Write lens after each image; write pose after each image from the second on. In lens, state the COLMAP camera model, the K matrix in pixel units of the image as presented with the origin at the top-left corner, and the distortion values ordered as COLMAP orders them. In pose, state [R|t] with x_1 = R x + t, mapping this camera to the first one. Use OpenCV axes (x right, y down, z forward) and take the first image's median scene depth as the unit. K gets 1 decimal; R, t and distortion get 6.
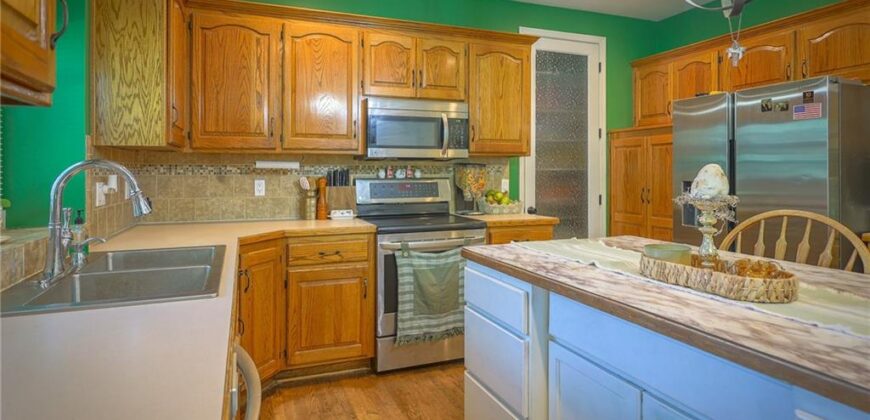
lens RADIAL K [[445.3, 0, 407.8], [0, 445.3, 169.7], [0, 0, 1]] dist [0.003000, -0.000782]
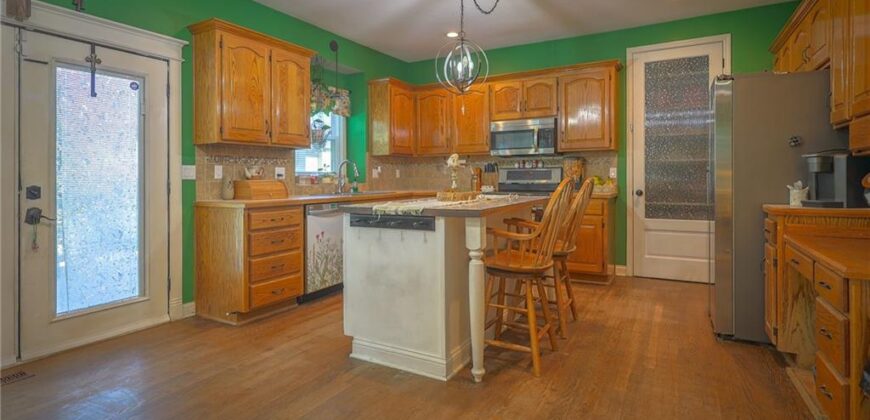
lens RADIAL K [[445.3, 0, 420.4], [0, 445.3, 180.0], [0, 0, 1]] dist [0.003000, -0.000782]
pose [[0.629576, 0.003400, -0.776931, 1.029461], [0.009110, 0.999889, 0.011758, 0.042247], [0.776885, -0.014480, 0.629476, -0.318304]]
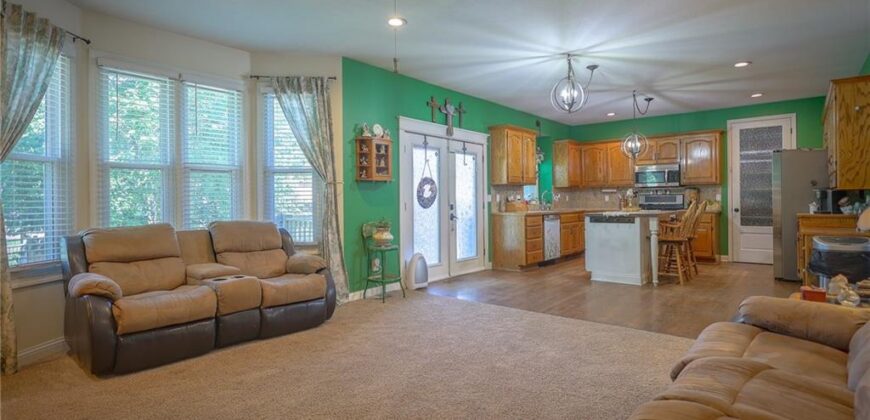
lens RADIAL K [[445.3, 0, 431.6], [0, 445.3, 197.7], [0, 0, 1]] dist [0.003000, -0.000782]
pose [[0.487343, -0.007977, -0.873174, 1.629658], [0.011656, 0.999929, -0.002629, 0.030030], [0.873133, -0.008896, 0.487401, -1.415592]]
